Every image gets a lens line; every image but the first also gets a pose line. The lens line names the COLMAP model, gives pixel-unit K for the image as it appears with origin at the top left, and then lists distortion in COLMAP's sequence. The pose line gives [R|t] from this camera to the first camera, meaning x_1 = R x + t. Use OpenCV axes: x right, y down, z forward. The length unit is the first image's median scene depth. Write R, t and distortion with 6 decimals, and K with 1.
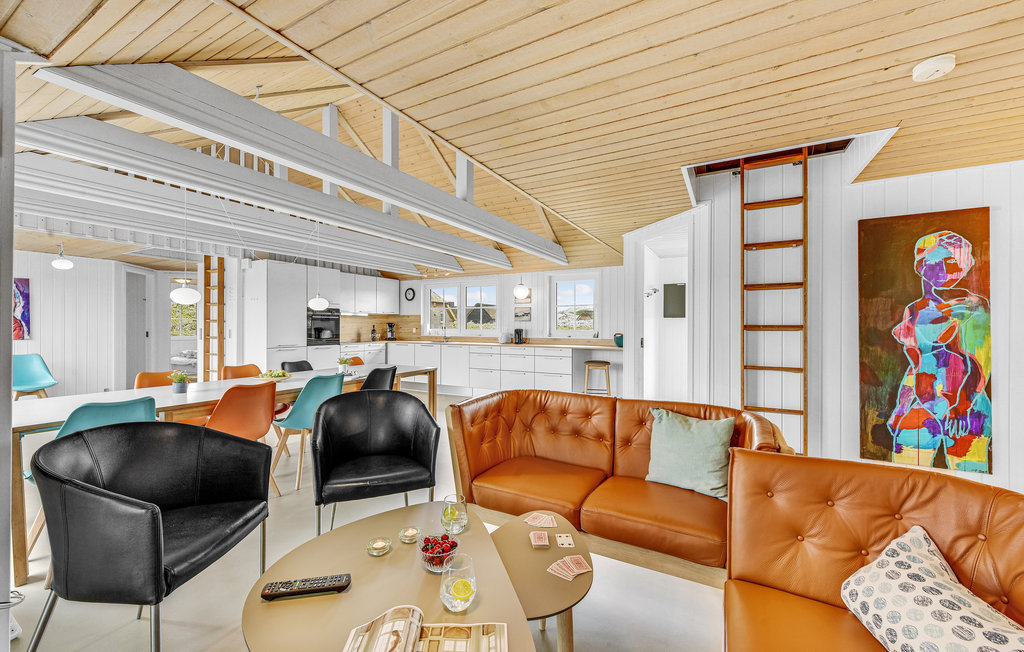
lens RADIAL K [[410.6, 0, 507.7], [0, 410.6, 320.6], [0, 0, 1]] dist [-0.000663, -0.000047]
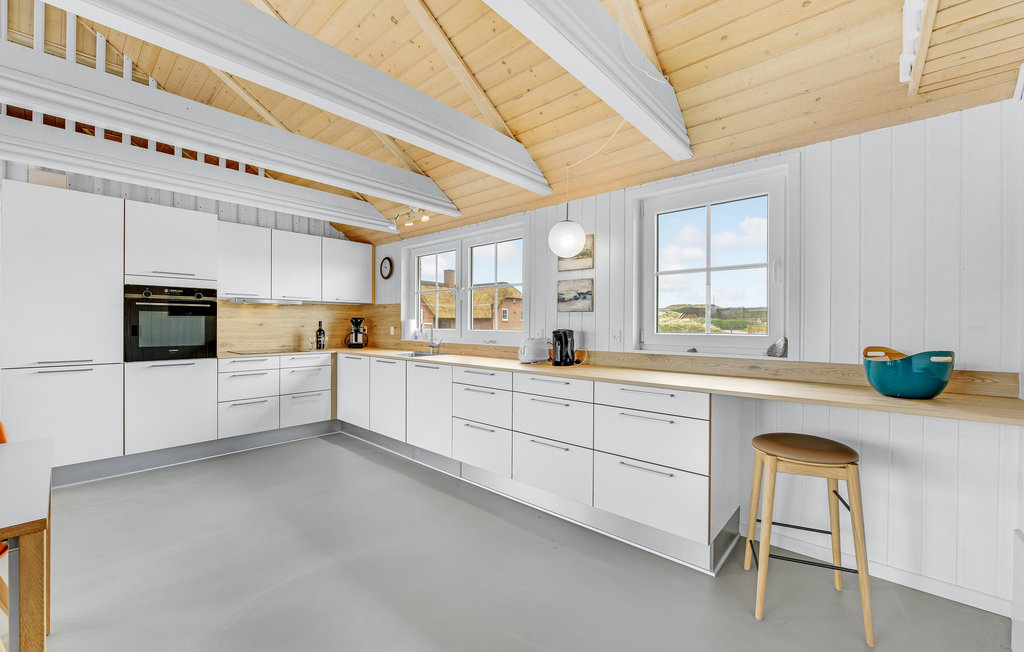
lens RADIAL K [[410.6, 0, 507.7], [0, 410.6, 320.6], [0, 0, 1]] dist [-0.000663, -0.000047]
pose [[0.973785, 0.001044, -0.227467, 0.062974], [-0.001118, 0.999999, -0.000193, 0.010338], [0.227466, 0.000442, 0.973786, 0.535392]]
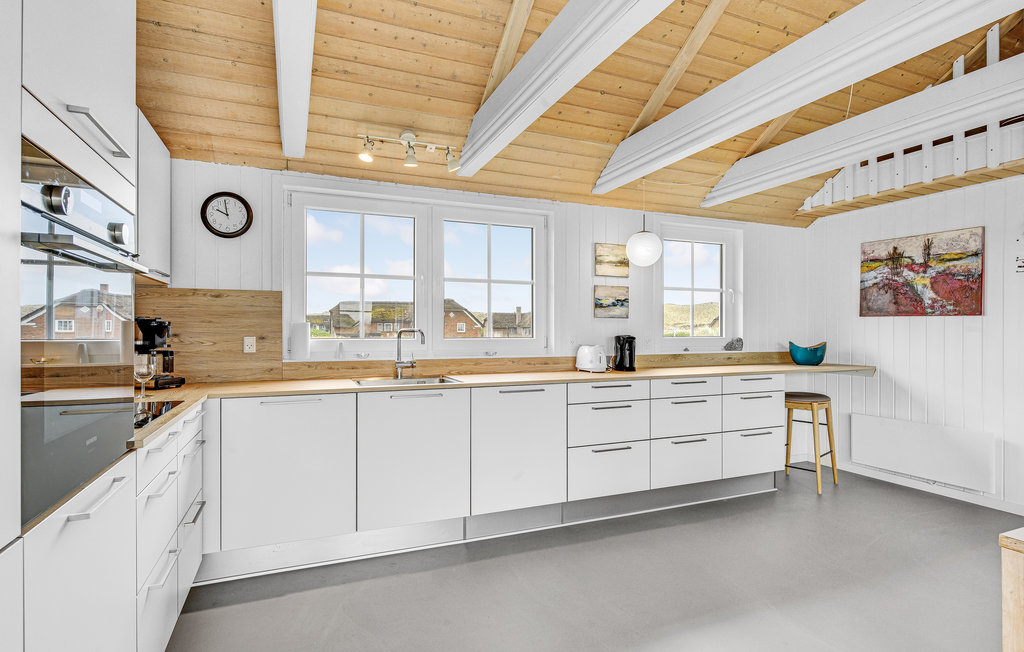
lens RADIAL K [[505.1, 0, 512.0], [0, 505.1, 326.0], [0, 0, 1]] dist [0.002485, 0.000206]
pose [[0.619448, 0.009849, 0.784976, -0.428892], [-0.002489, 0.999941, -0.010582, 0.015325], [-0.785034, 0.004601, 0.619436, 0.713443]]
